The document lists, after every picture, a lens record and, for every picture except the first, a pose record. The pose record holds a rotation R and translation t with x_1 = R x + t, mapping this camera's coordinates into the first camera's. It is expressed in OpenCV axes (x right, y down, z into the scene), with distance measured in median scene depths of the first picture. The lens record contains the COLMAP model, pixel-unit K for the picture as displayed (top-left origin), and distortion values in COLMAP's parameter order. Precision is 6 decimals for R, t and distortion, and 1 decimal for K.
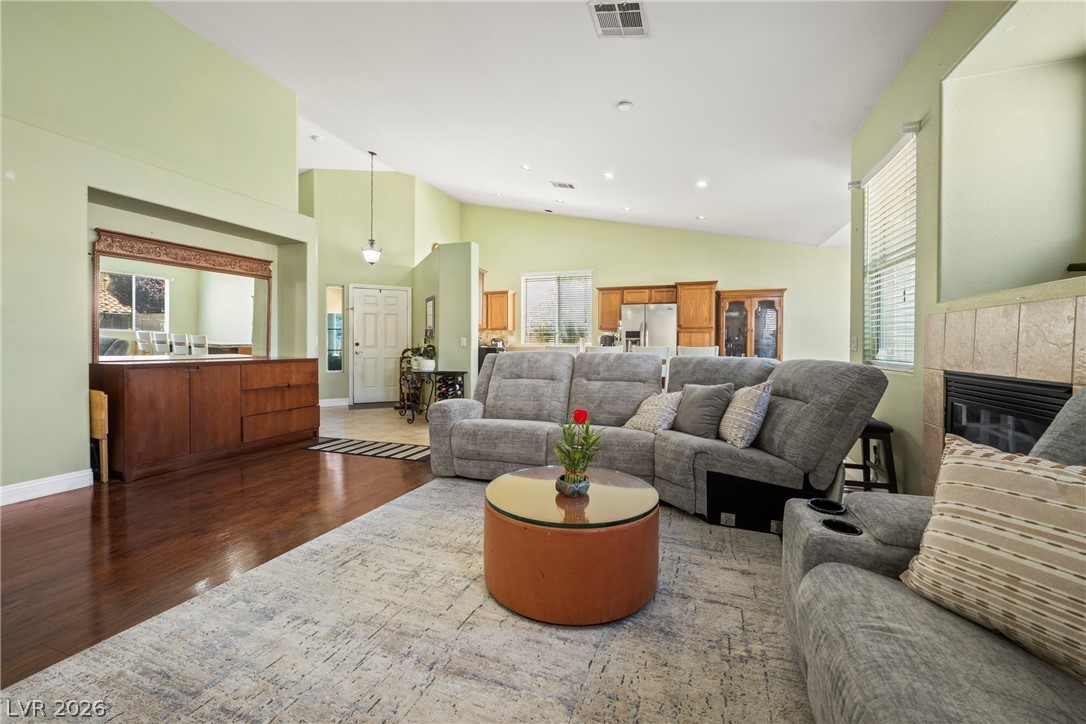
lens RADIAL K [[443.4, 0, 540.4], [0, 443.4, 352.3], [0, 0, 1]] dist [-0.002880, 0.000579]
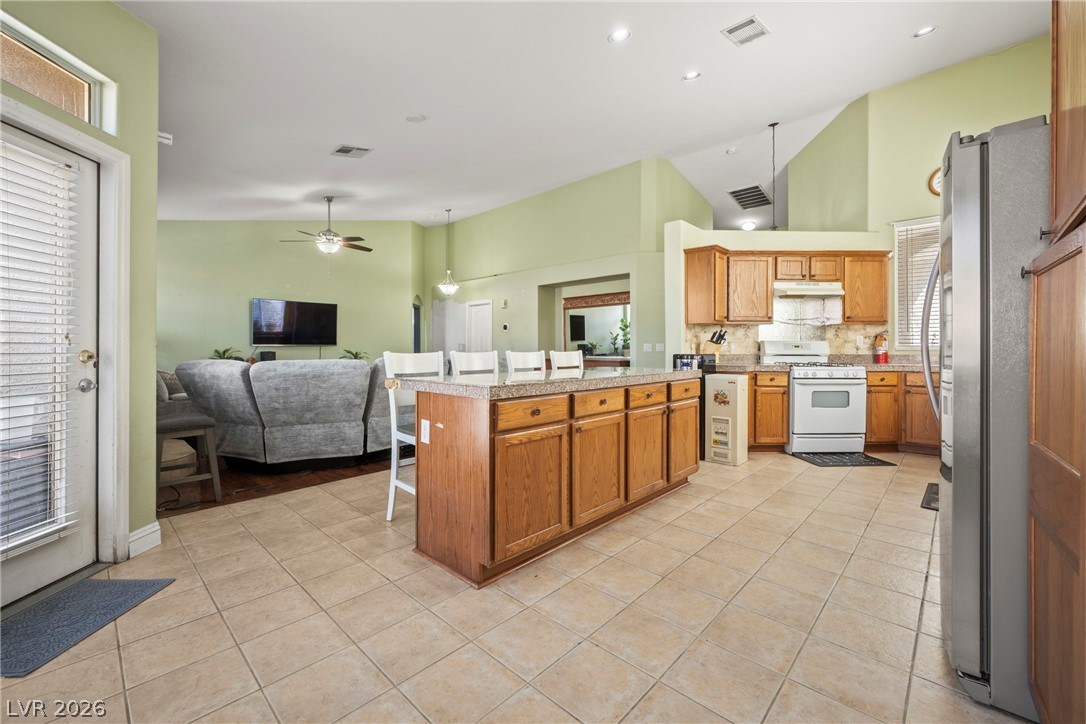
lens RADIAL K [[443.4, 0, 539.2], [0, 443.4, 349.1], [0, 0, 1]] dist [-0.002880, 0.000579]
pose [[-0.406665, -0.004278, -0.913567, 0.674557], [-0.019991, 0.999791, 0.004217, -0.018785], [0.913359, 0.019978, -0.406666, 1.114288]]
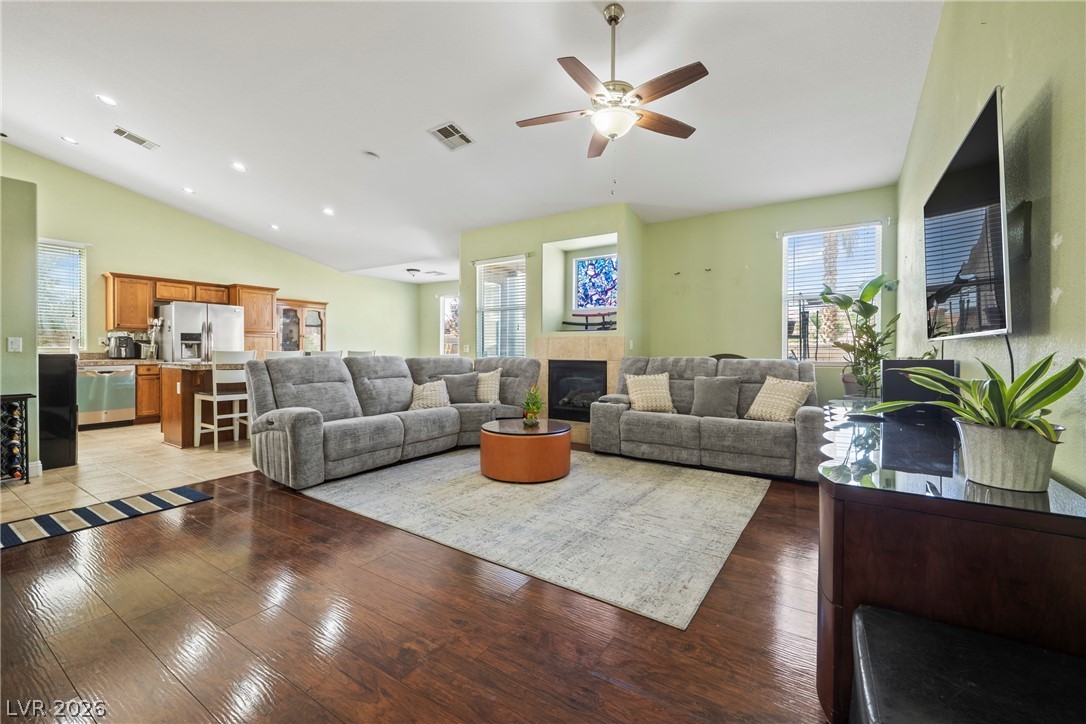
lens RADIAL K [[443.4, 0, 553.1], [0, 443.4, 355.2], [0, 0, 1]] dist [-0.002880, 0.000579]
pose [[0.219579, -0.014820, 0.975482, -0.597696], [0.015610, 0.999810, 0.011675, -0.005173], [-0.975470, 0.012663, 0.219769, 0.156824]]
